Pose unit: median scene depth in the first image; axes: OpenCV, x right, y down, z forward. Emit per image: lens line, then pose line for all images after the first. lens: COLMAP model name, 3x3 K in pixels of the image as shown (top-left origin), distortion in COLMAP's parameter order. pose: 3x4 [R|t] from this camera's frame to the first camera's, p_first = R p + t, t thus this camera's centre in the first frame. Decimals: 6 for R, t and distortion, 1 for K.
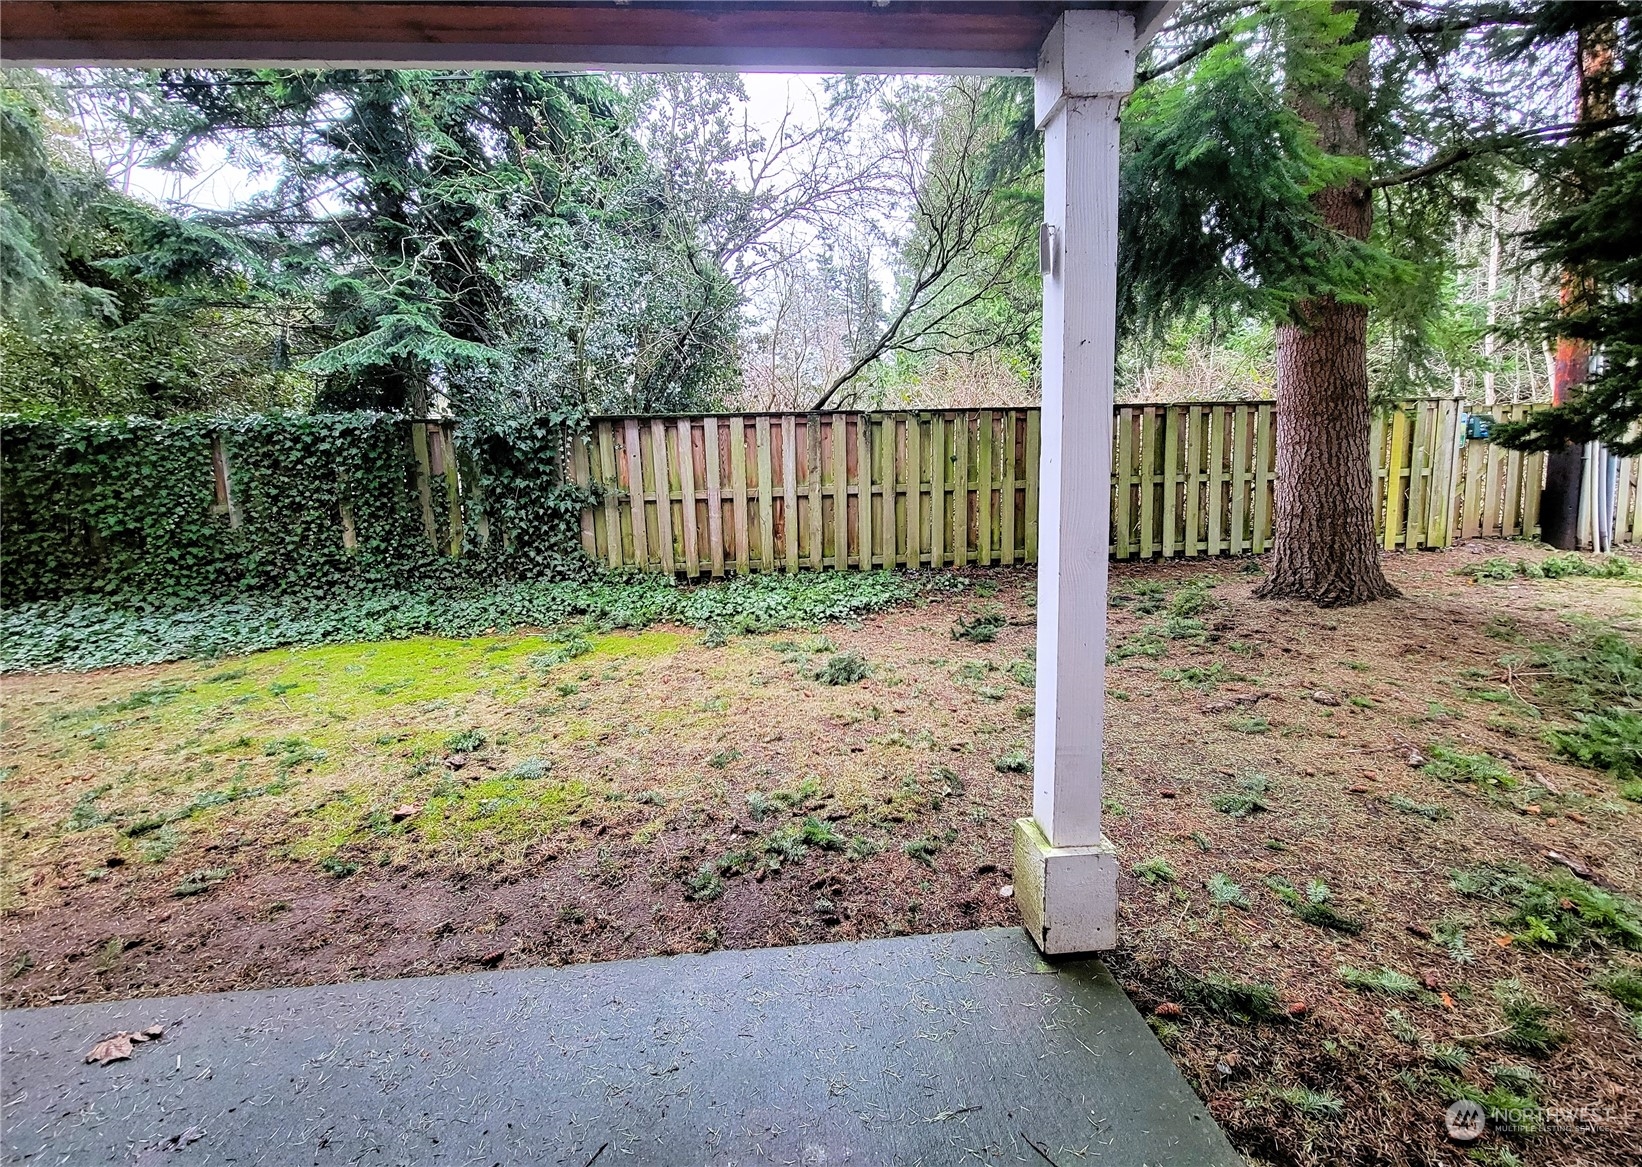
lens RADIAL K [[660.2, 0, 820.0], [0, 660.2, 559.2], [0, 0, 1]] dist [-0.002334, -0.000327]
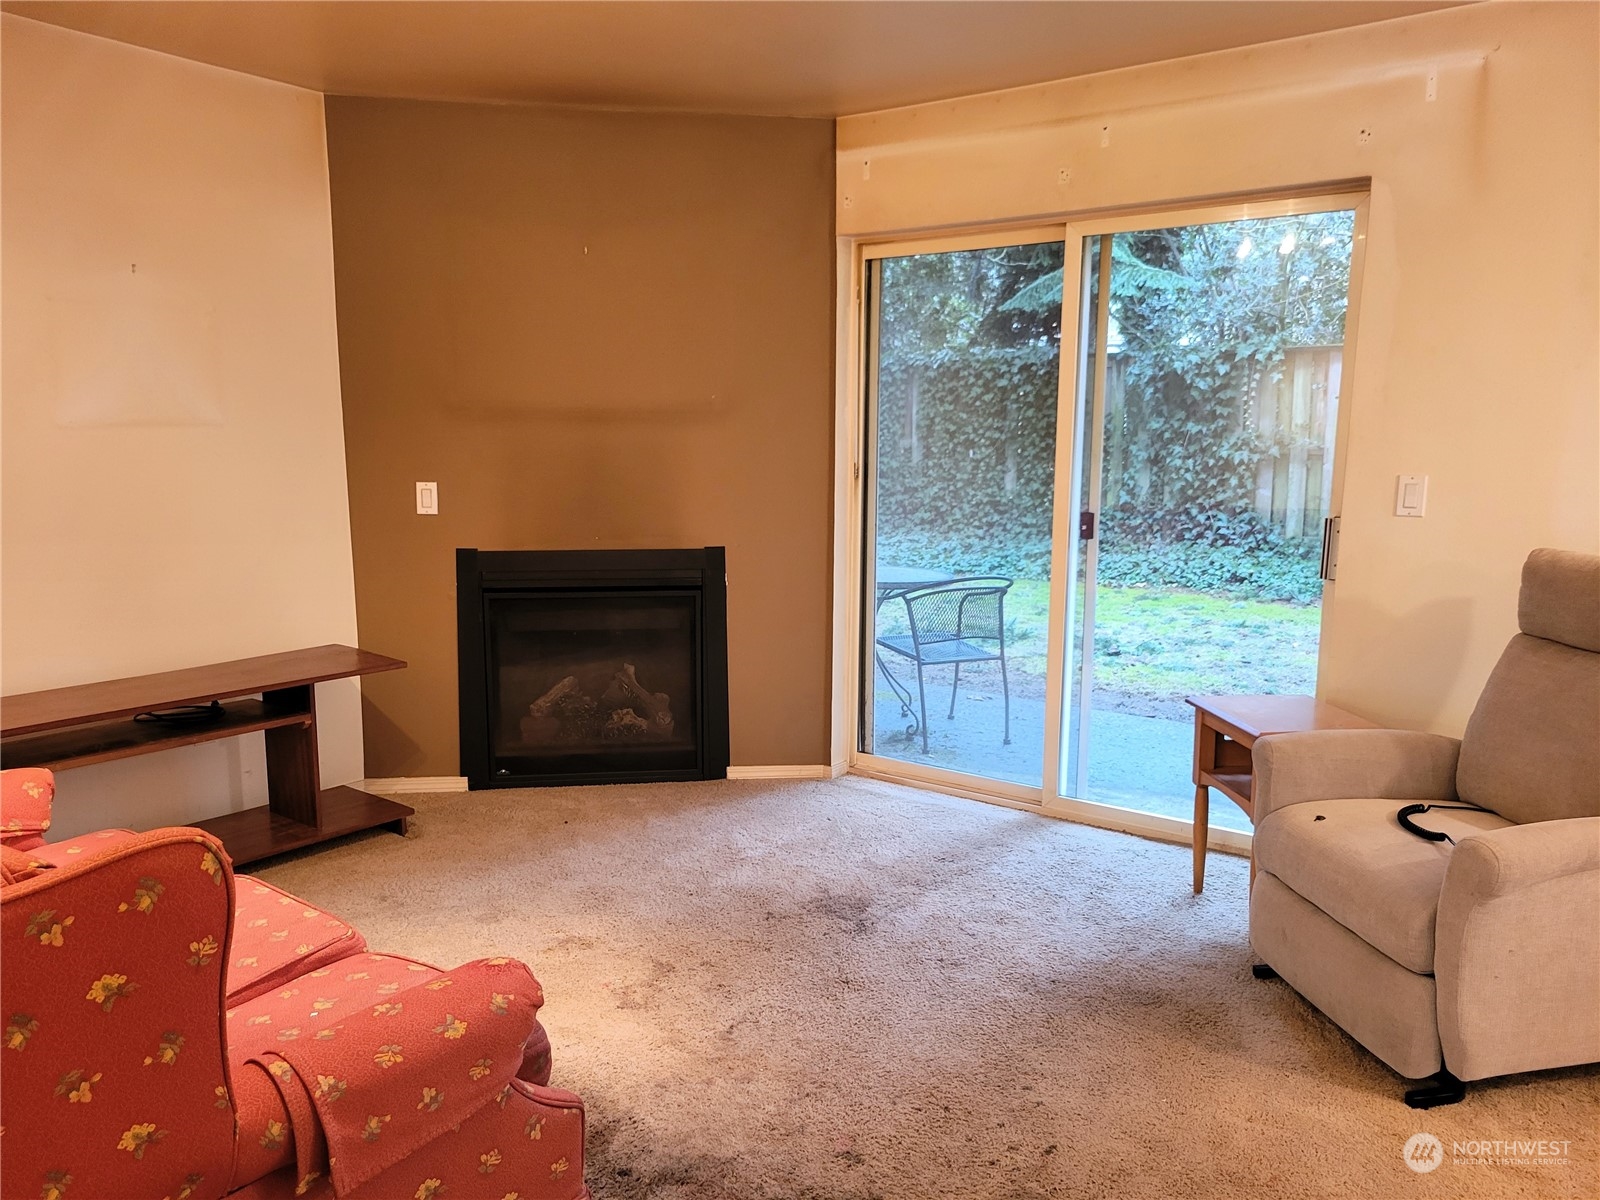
lens RADIAL K [[1211.8, 0, 808.7], [0, 1211.8, 603.0], [0, 0, 1]] dist [0.044709, -0.003938]
pose [[0.755161, 0.128638, -0.642793, 0.219618], [-0.112237, 0.991450, 0.066555, 0.062190], [0.645859, 0.021886, 0.763143, -0.532876]]
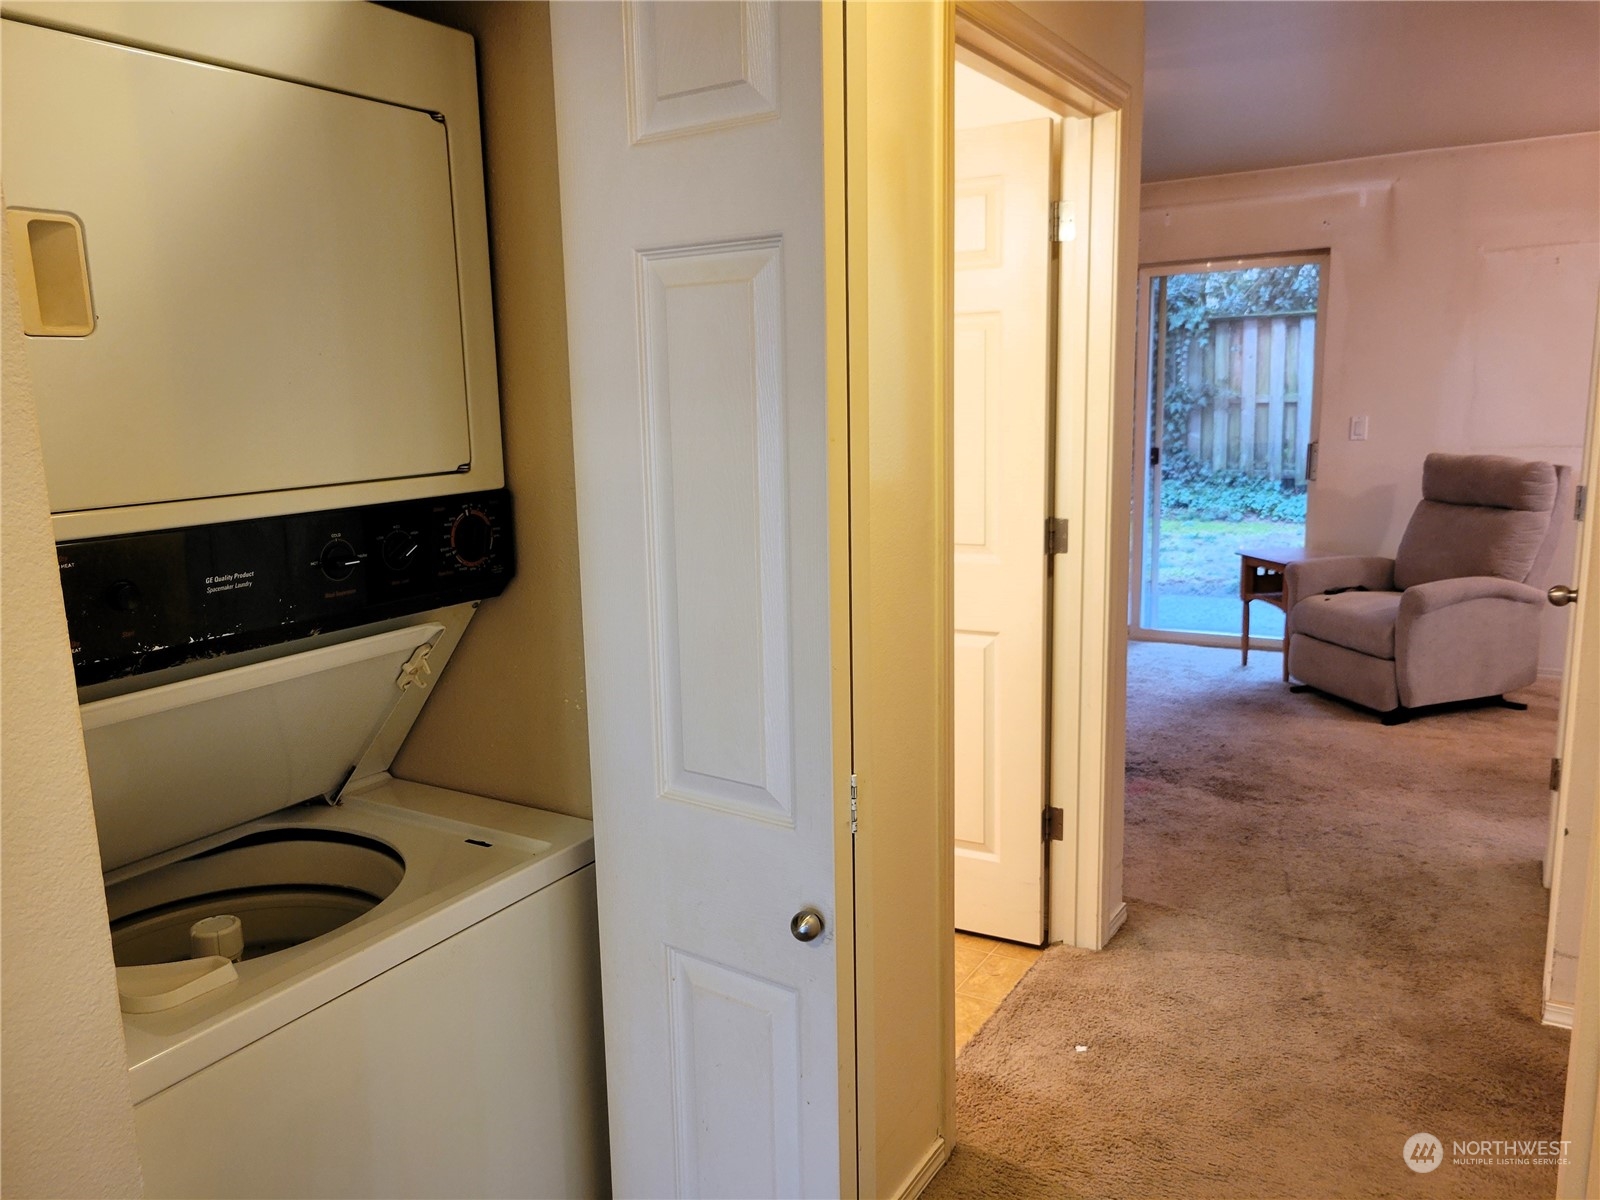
lens RADIAL K [[1197.0, 0, 798.8], [0, 1197.0, 585.1], [0, 0, 1]] dist [0.046096, -0.000226]
pose [[0.807986, 0.102331, -0.580248, 0.263988], [-0.070500, 0.994518, 0.077220, 0.094383], [0.584969, -0.021485, 0.810771, -0.895580]]
